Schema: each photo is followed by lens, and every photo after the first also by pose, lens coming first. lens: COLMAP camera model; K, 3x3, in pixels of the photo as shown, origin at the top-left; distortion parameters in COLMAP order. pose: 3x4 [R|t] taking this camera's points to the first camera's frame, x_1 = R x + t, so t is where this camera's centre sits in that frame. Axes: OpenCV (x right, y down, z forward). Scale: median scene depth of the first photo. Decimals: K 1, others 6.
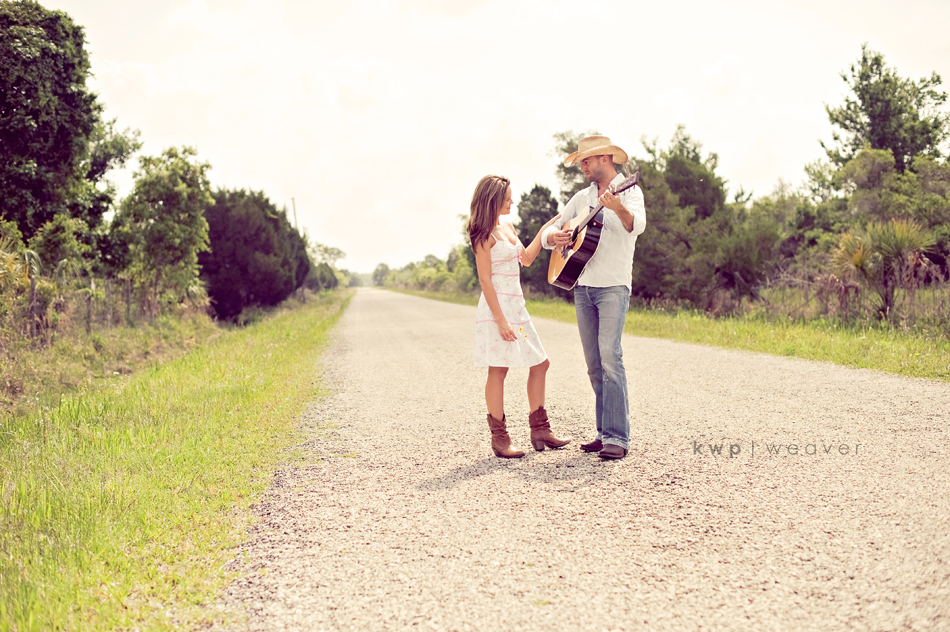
lens RADIAL K [[1282.9, 0, 472.2], [0, 1282.9, 312.7], [0, 0, 1]] dist [-0.110686, 0.000000]
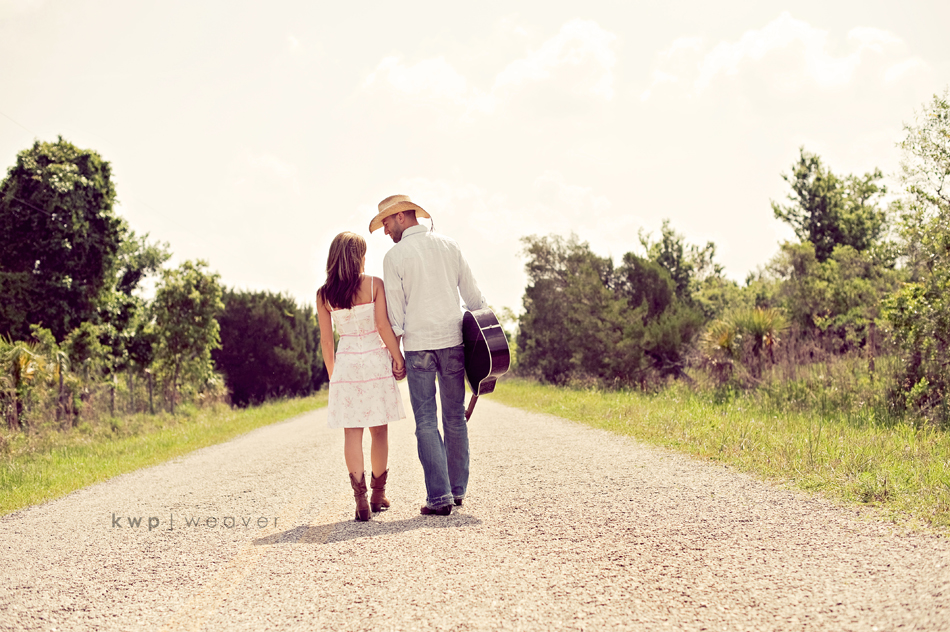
lens RADIAL K [[1282.9, 0, 474.2], [0, 1282.9, 321.4], [0, 0, 1]] dist [-0.110686, 0.000000]
pose [[0.998596, -0.028481, -0.044675, 0.079889], [0.025673, 0.997733, -0.062207, 0.006231], [0.046345, 0.060973, 0.997063, -0.159837]]
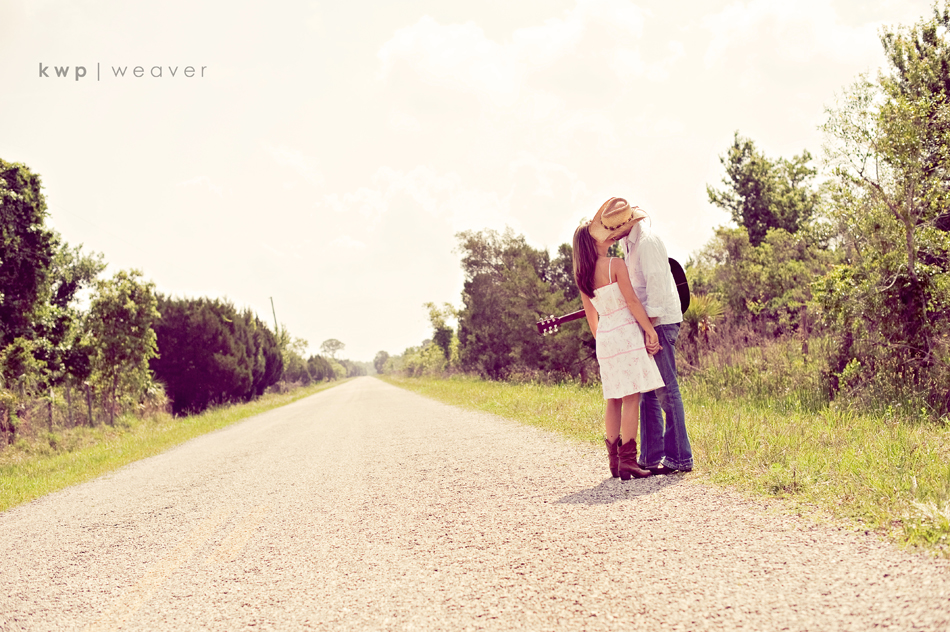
lens RADIAL K [[1282.9, 0, 460.9], [0, 1282.9, 307.7], [0, 0, 1]] dist [-0.110686, 0.000000]
pose [[0.997402, -0.071224, -0.010830, 0.085324], [0.070331, 0.995213, -0.067853, 0.004945], [0.015611, 0.066915, 0.997637, -0.158767]]
